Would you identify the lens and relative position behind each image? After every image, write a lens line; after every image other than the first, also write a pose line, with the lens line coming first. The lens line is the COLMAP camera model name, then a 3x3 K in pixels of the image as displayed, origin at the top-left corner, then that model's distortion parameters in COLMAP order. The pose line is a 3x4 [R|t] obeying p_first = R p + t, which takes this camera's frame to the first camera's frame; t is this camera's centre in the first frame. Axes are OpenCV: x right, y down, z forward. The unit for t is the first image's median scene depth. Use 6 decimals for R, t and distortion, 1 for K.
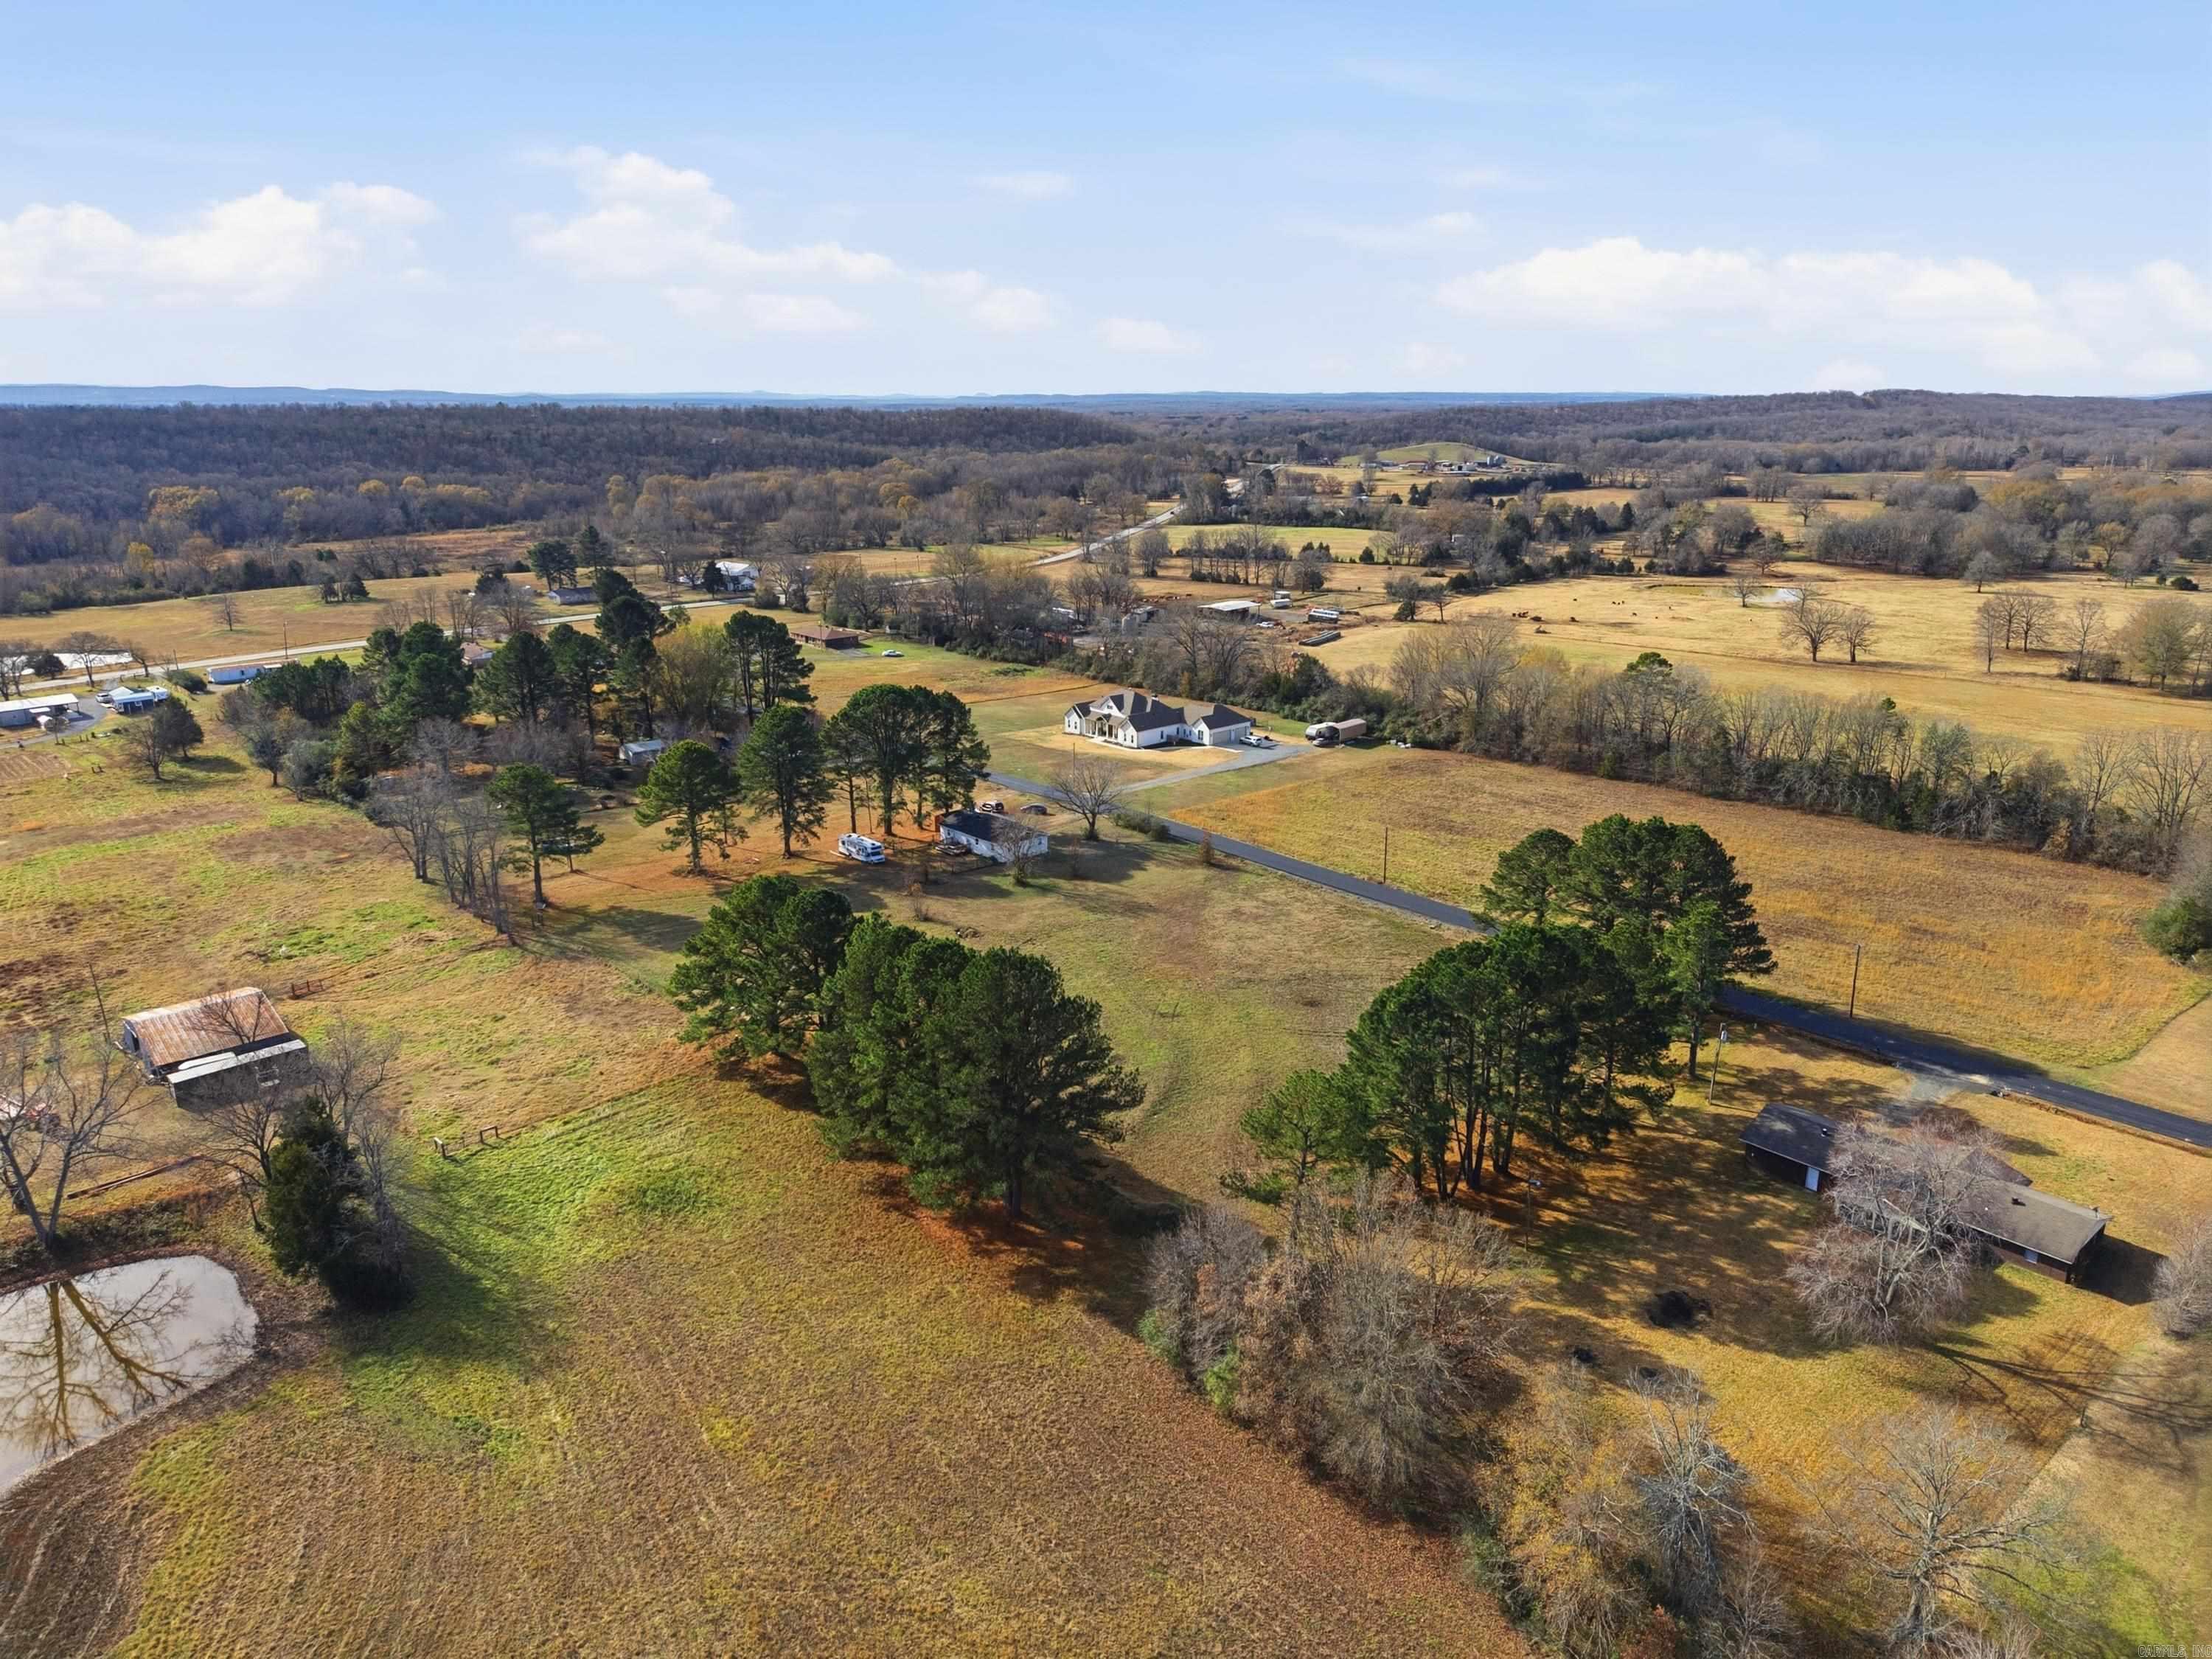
lens RADIAL K [[1444.9, 0, 1106.0], [0, 1444.9, 829.5], [0, 0, 1]] dist [0.056327, -0.084058]
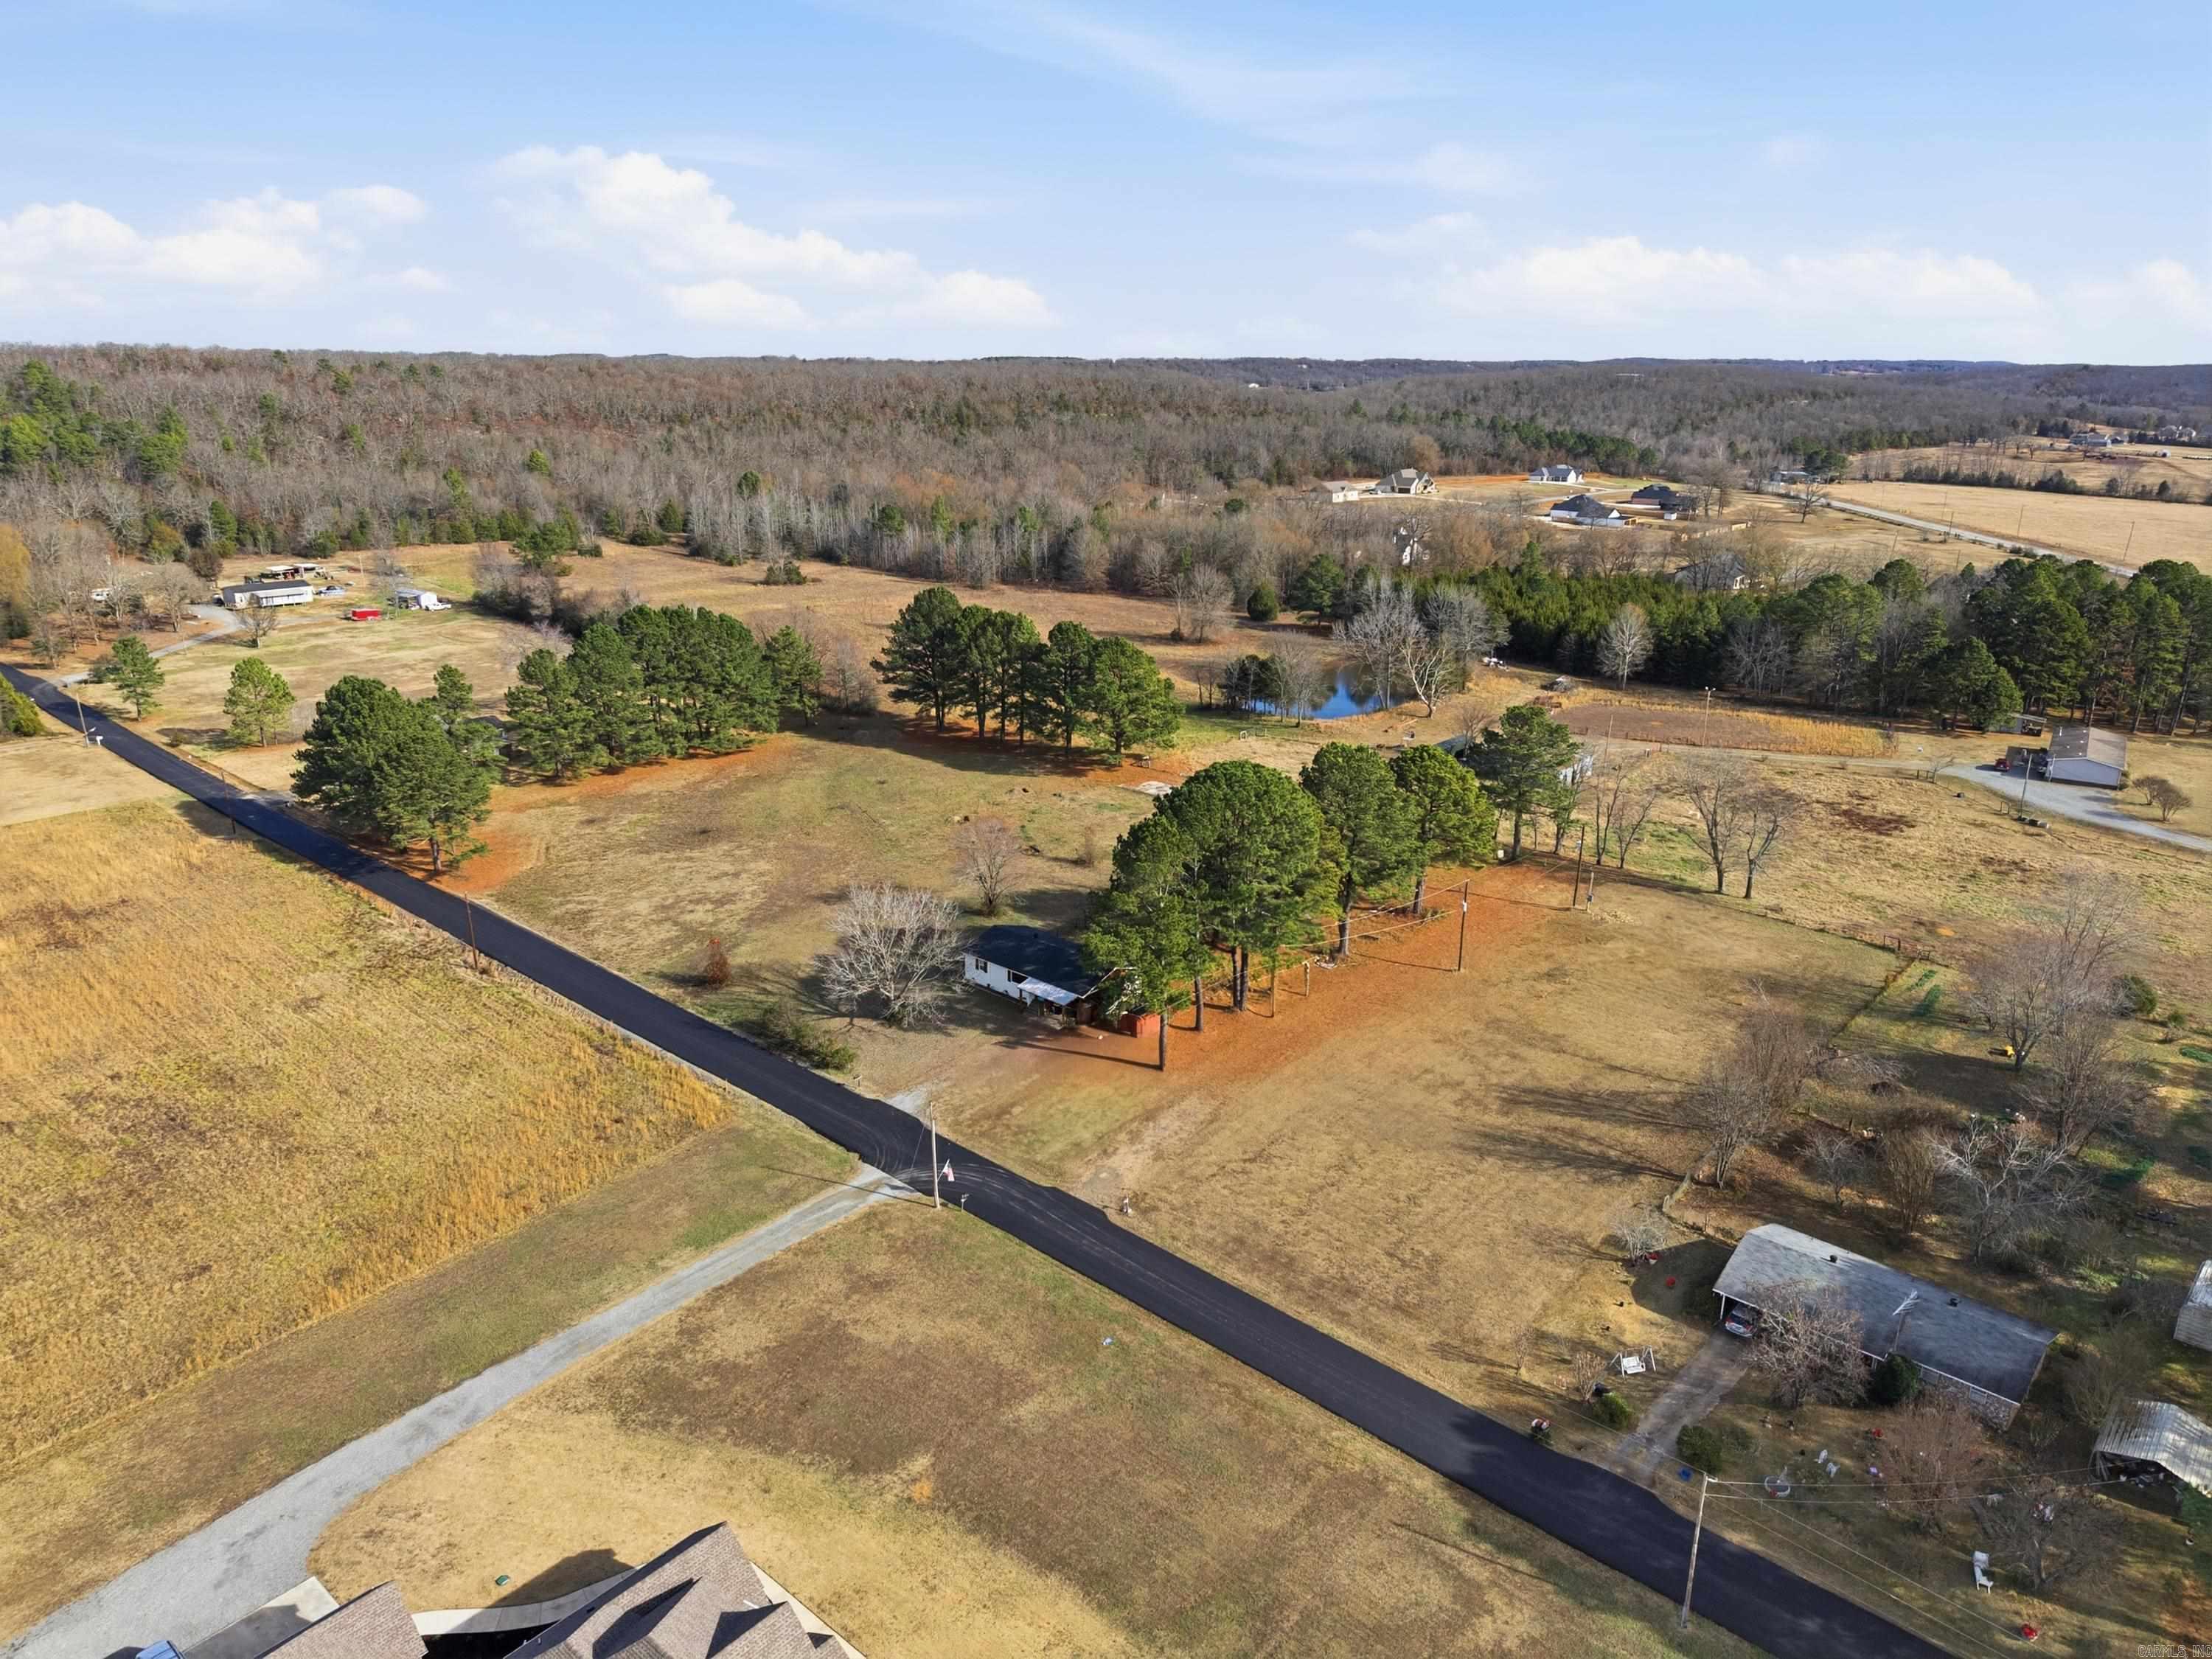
lens RADIAL K [[1440.2, 0, 1122.6], [0, 1440.2, 884.9], [0, 0, 1]] dist [0.009423, 0.000688]
pose [[-0.990801, 0.045063, -0.127603, -0.045591], [-0.039025, 0.807723, 0.588268, -0.593511], [0.129577, 0.587837, -0.798535, 2.216916]]
